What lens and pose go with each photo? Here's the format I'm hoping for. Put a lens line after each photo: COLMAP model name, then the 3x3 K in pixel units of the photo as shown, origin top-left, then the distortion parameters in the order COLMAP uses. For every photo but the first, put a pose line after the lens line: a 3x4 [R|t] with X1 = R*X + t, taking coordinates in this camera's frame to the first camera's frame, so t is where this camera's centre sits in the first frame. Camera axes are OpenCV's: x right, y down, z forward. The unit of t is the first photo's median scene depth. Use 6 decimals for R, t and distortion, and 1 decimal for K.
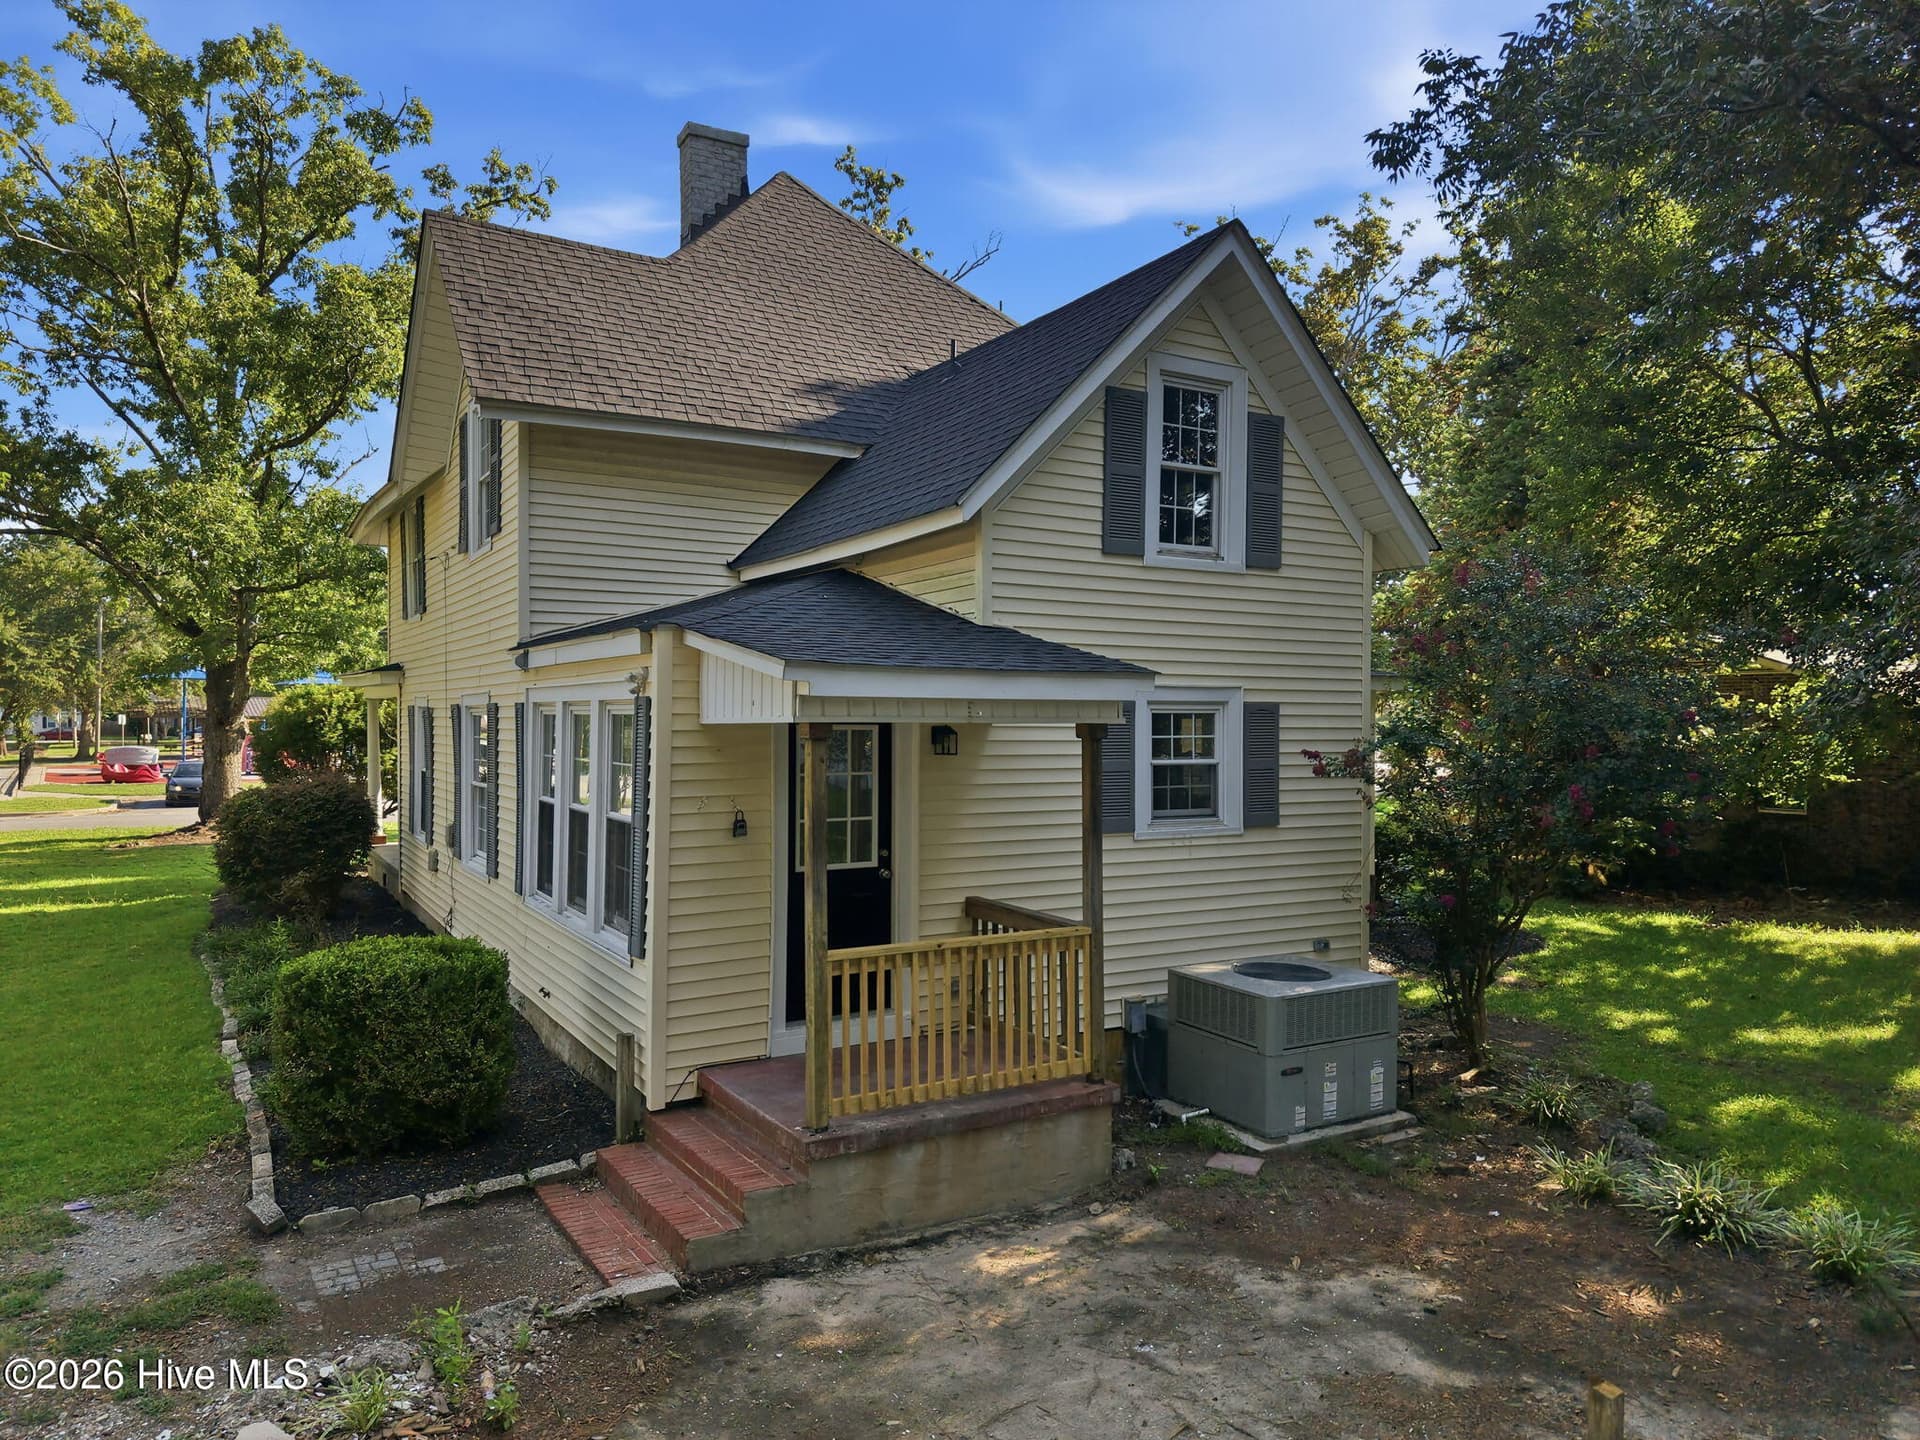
lens RADIAL K [[1283.2, 0, 965.0], [0, 1283.2, 726.5], [0, 0, 1]] dist [0.006422, 0.002427]
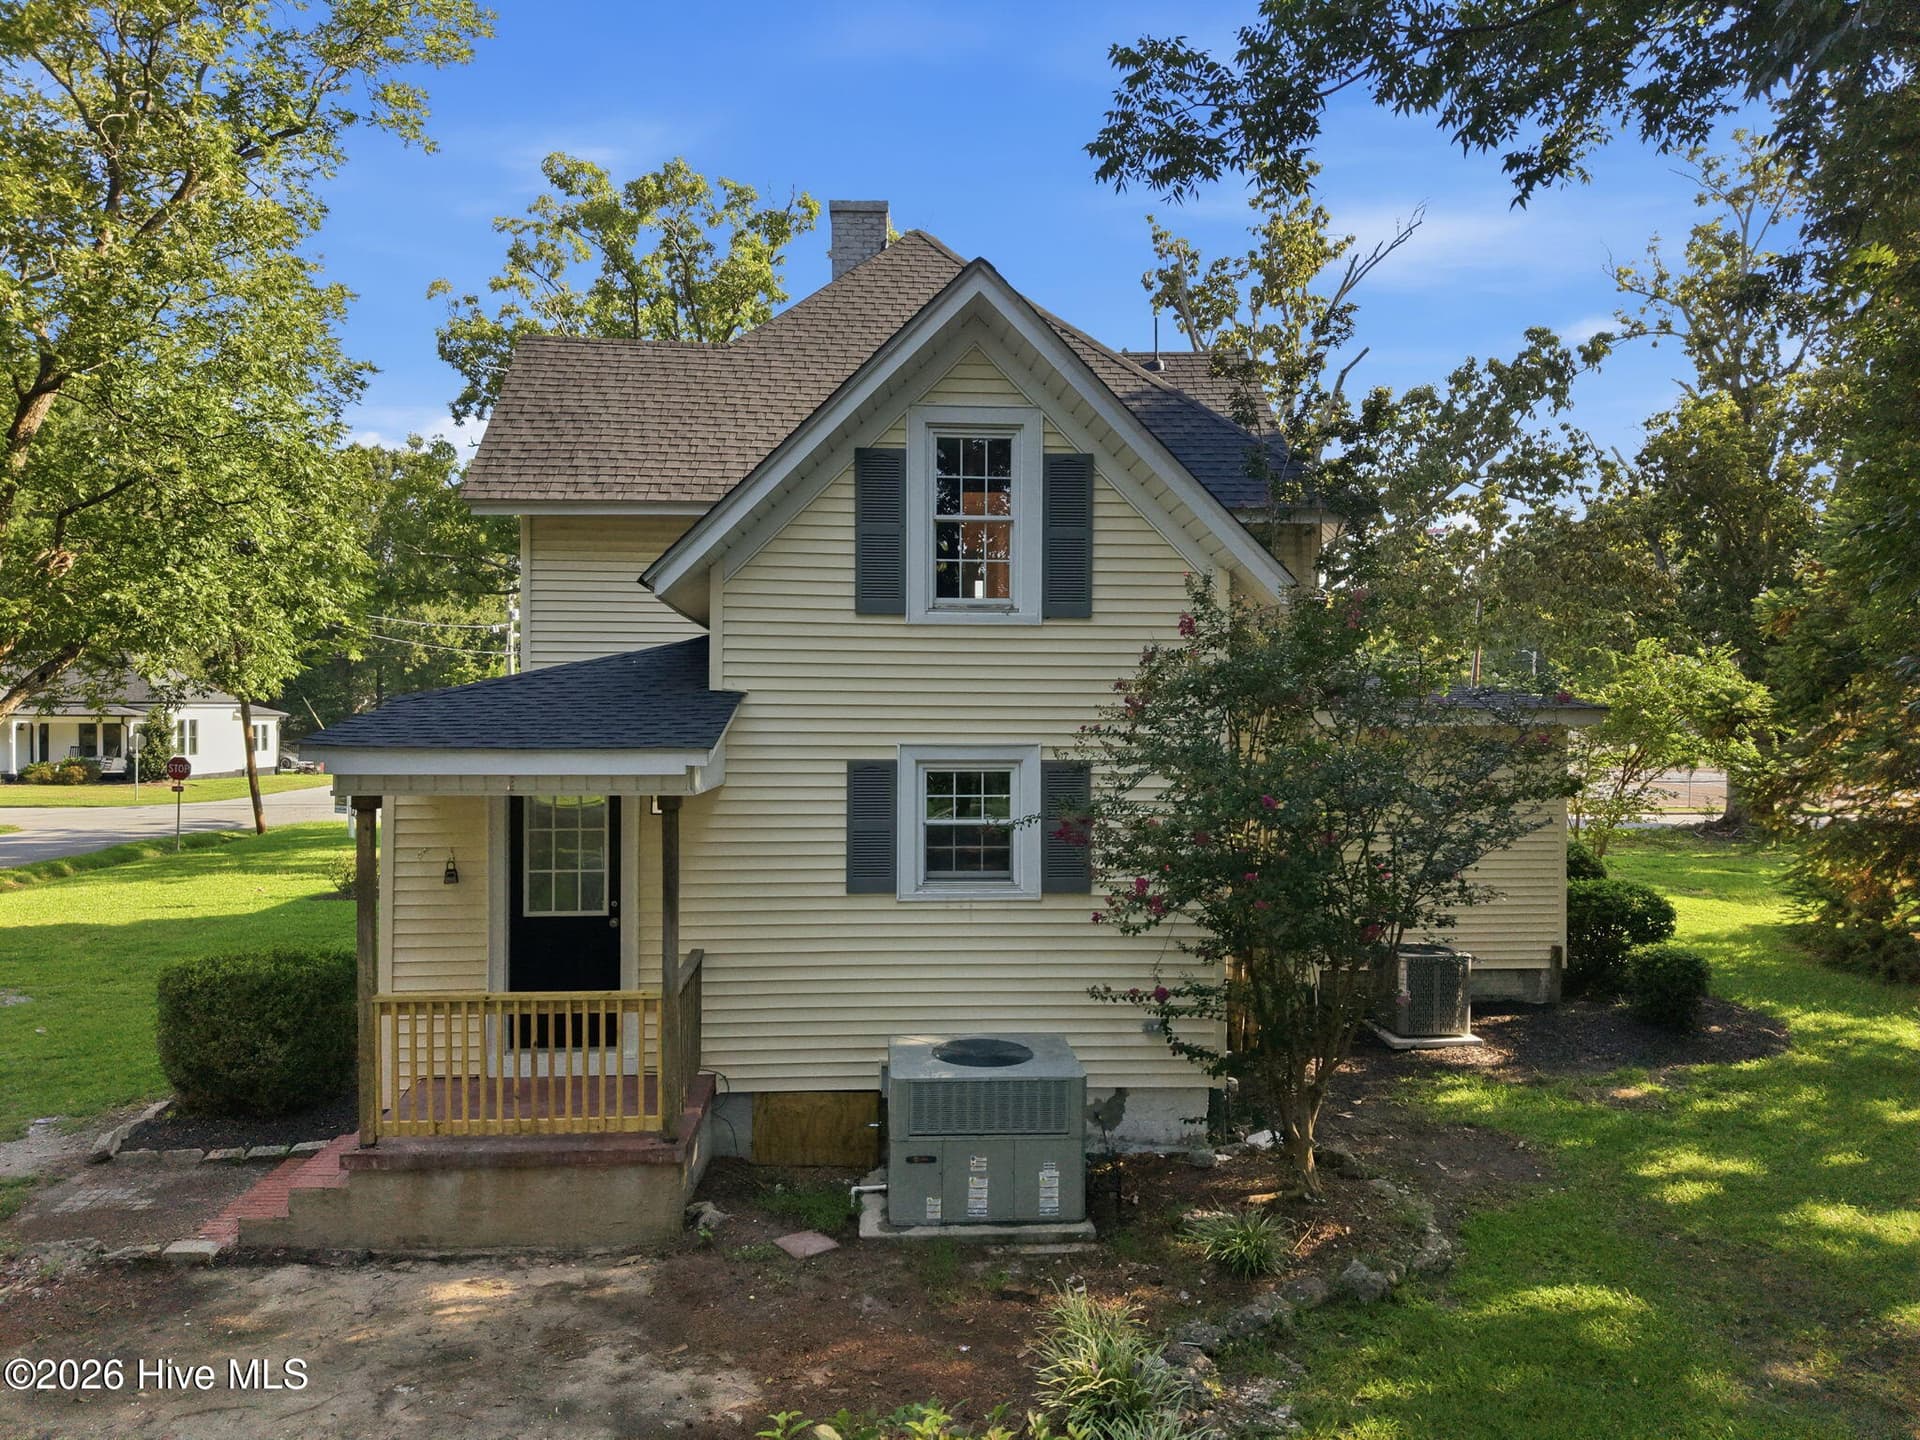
lens RADIAL K [[1285.3, 0, 968.8], [0, 1285.3, 720.7], [0, 0, 1]] dist [0.044042, -0.043408]
pose [[0.891913, 0.002167, -0.452202, 0.704122], [-0.004645, 0.999980, -0.004371, -0.052021], [0.452183, 0.005999, 0.891905, 0.154781]]
